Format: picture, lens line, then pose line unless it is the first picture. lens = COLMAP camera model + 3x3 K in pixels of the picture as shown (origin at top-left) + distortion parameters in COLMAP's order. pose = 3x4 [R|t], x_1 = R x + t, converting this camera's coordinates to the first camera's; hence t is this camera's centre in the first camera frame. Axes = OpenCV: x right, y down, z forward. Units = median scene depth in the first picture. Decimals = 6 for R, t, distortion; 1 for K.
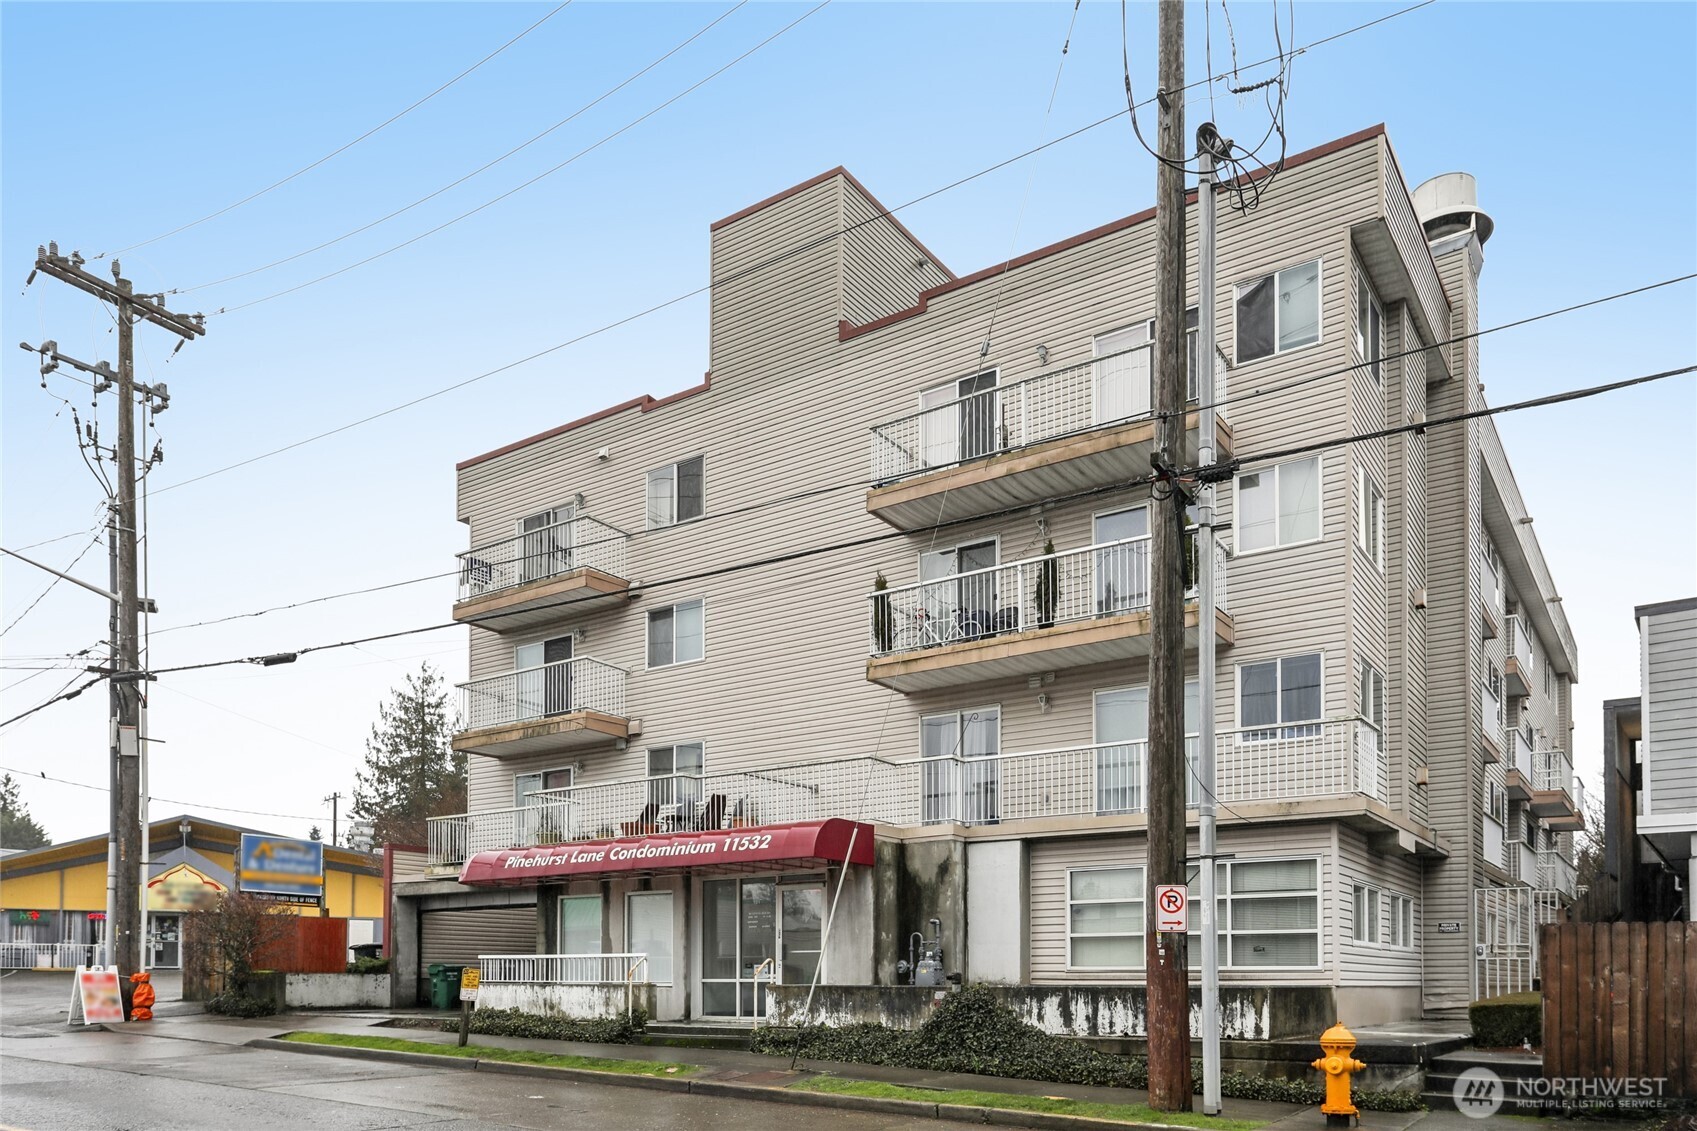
lens RADIAL K [[1179.9, 0, 848.5], [0, 1179.9, 565.6], [0, 0, 1]] dist [-0.003753, 0.000165]
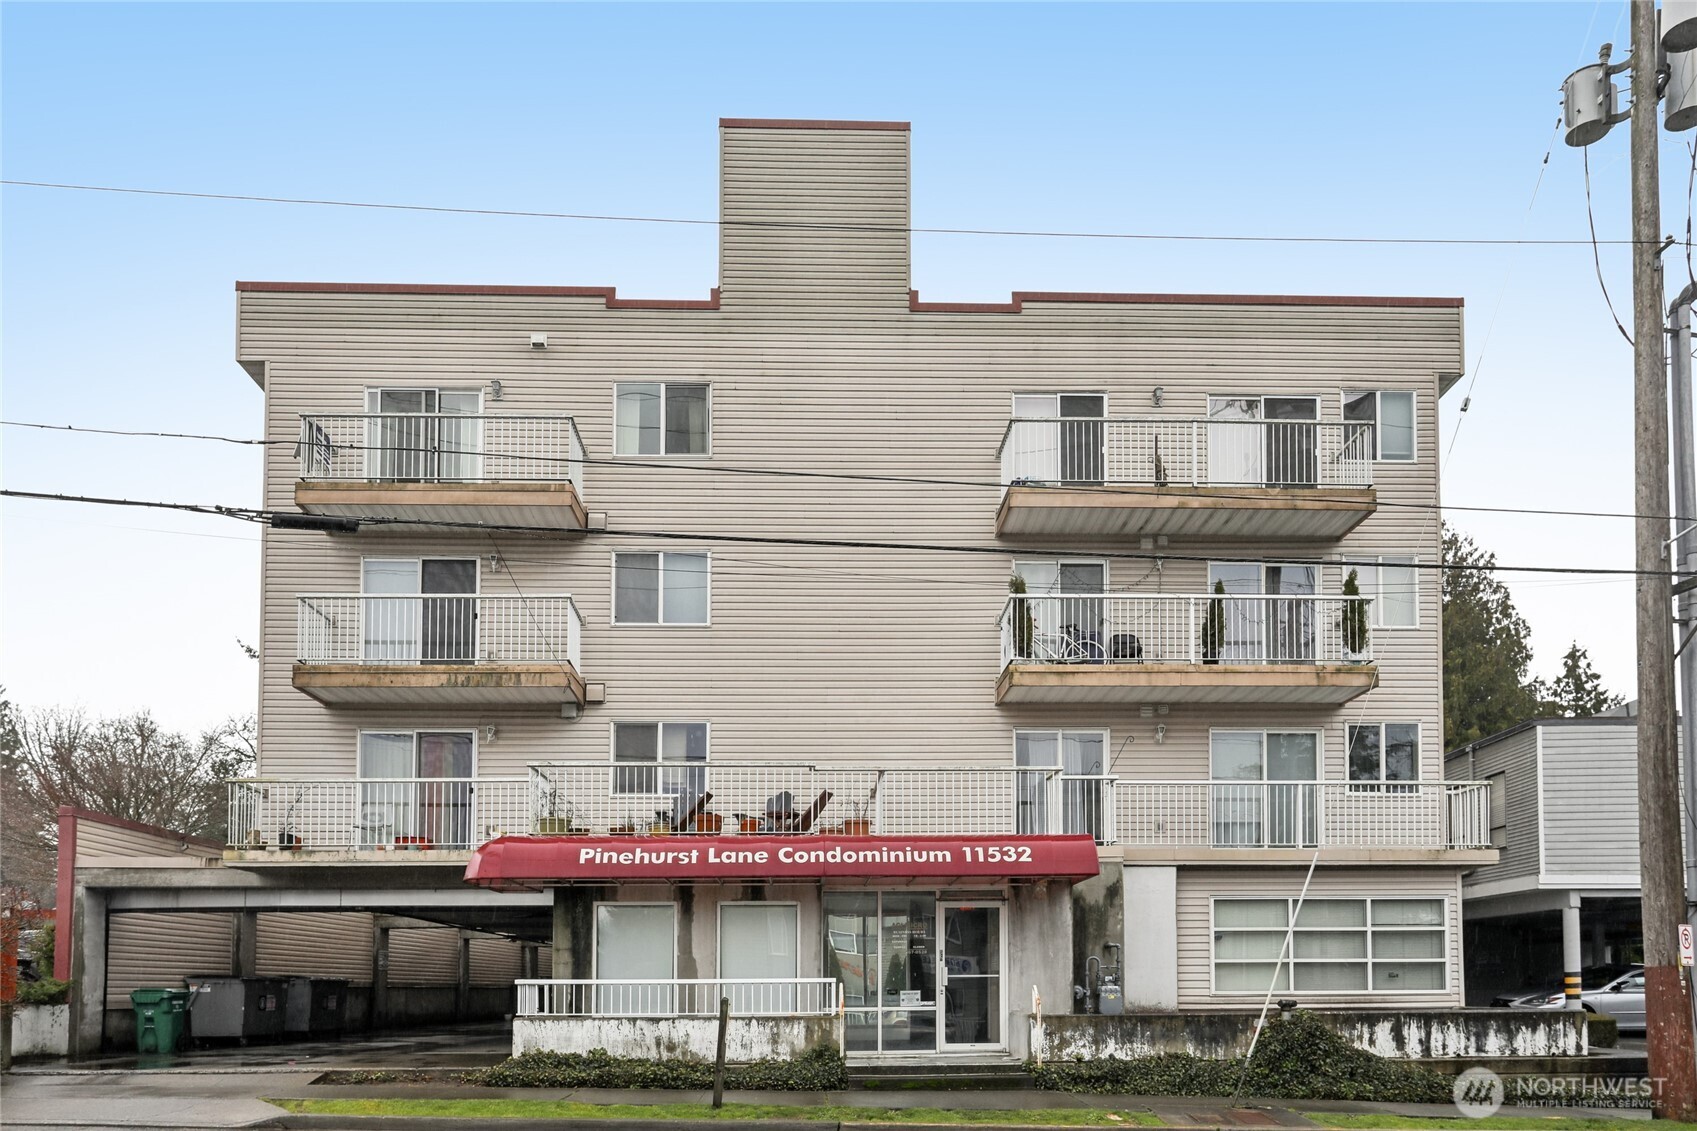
lens RADIAL K [[1168.8, 0, 848.5], [0, 1168.8, 598.6], [0, 0, 1]] dist [-0.002021, 0.003125]
pose [[0.800354, 0.183525, 0.570747, -0.703527], [-0.191325, 0.980403, -0.046957, 0.109360], [-0.568179, -0.071616, 0.819782, 0.358050]]
